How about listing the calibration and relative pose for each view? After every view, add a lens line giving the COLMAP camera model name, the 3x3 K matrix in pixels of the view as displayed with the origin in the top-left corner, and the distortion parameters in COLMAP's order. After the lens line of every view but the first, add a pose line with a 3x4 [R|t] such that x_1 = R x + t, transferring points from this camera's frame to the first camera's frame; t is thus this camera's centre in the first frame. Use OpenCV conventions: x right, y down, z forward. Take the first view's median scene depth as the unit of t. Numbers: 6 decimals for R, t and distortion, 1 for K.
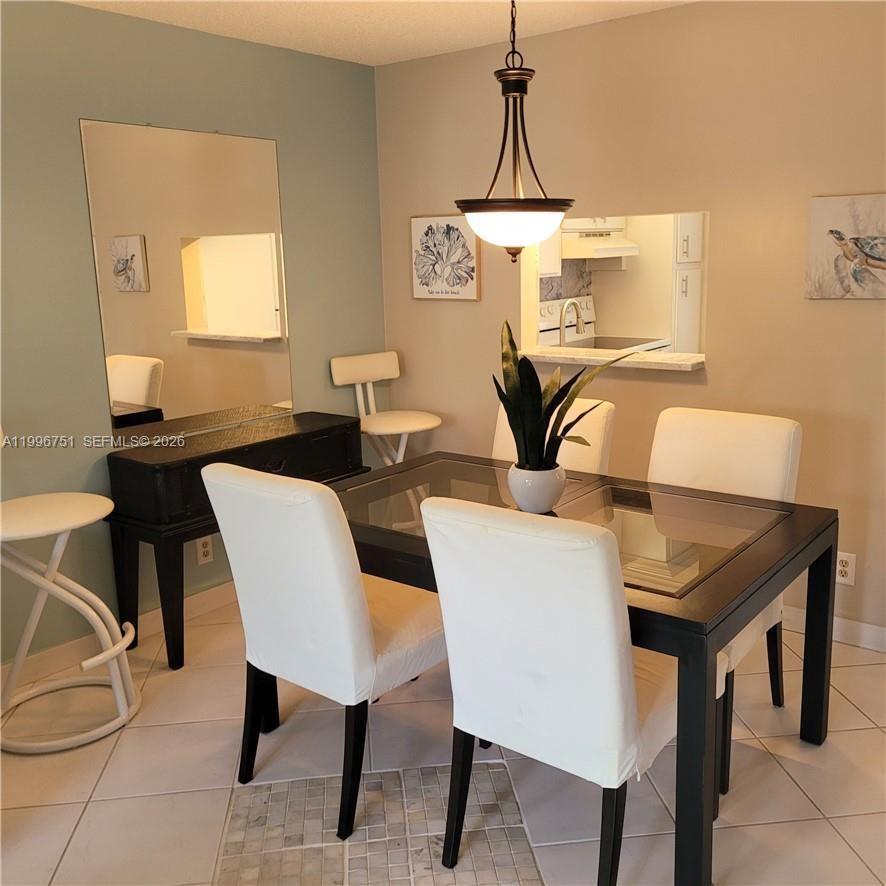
lens RADIAL K [[897.1, 0, 443.2], [0, 897.1, 442.3], [0, 0, 1]] dist [0.042020, 0.000000]
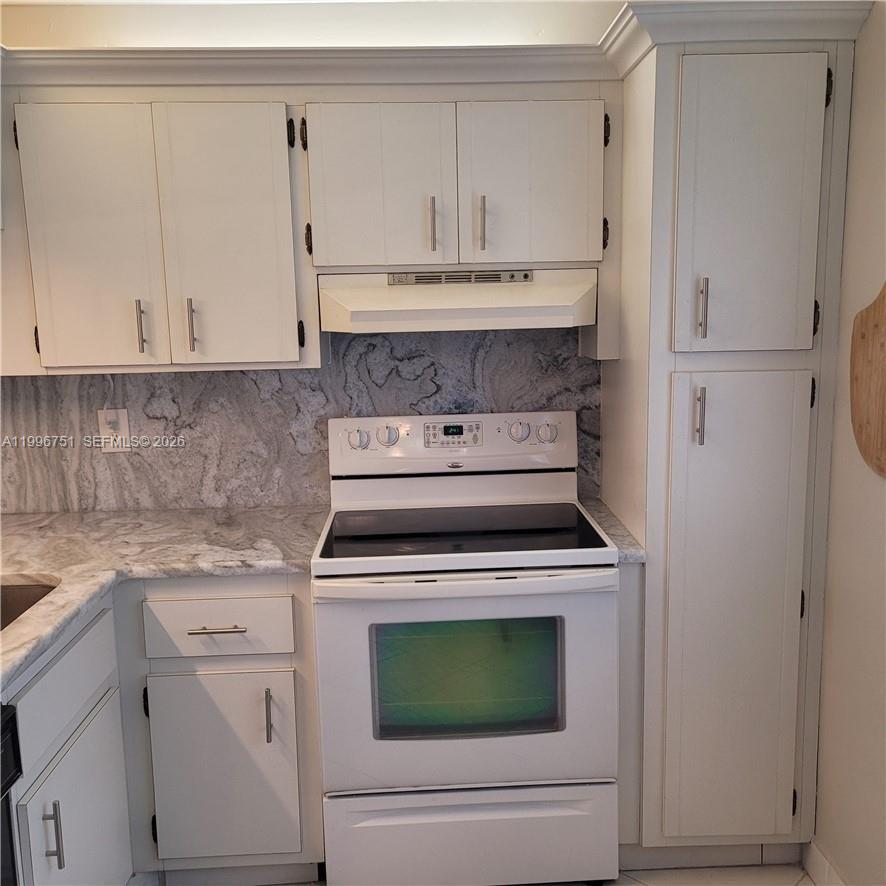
lens RADIAL K [[897.1, 0, 444.8], [0, 897.1, 444.5], [0, 0, 1]] dist [0.042020, 0.000000]
pose [[0.651199, 0.132127, -0.747317, 0.472065], [-0.158721, 0.986662, 0.036137, -0.157114], [0.742123, 0.095083, 0.663485, 0.676819]]
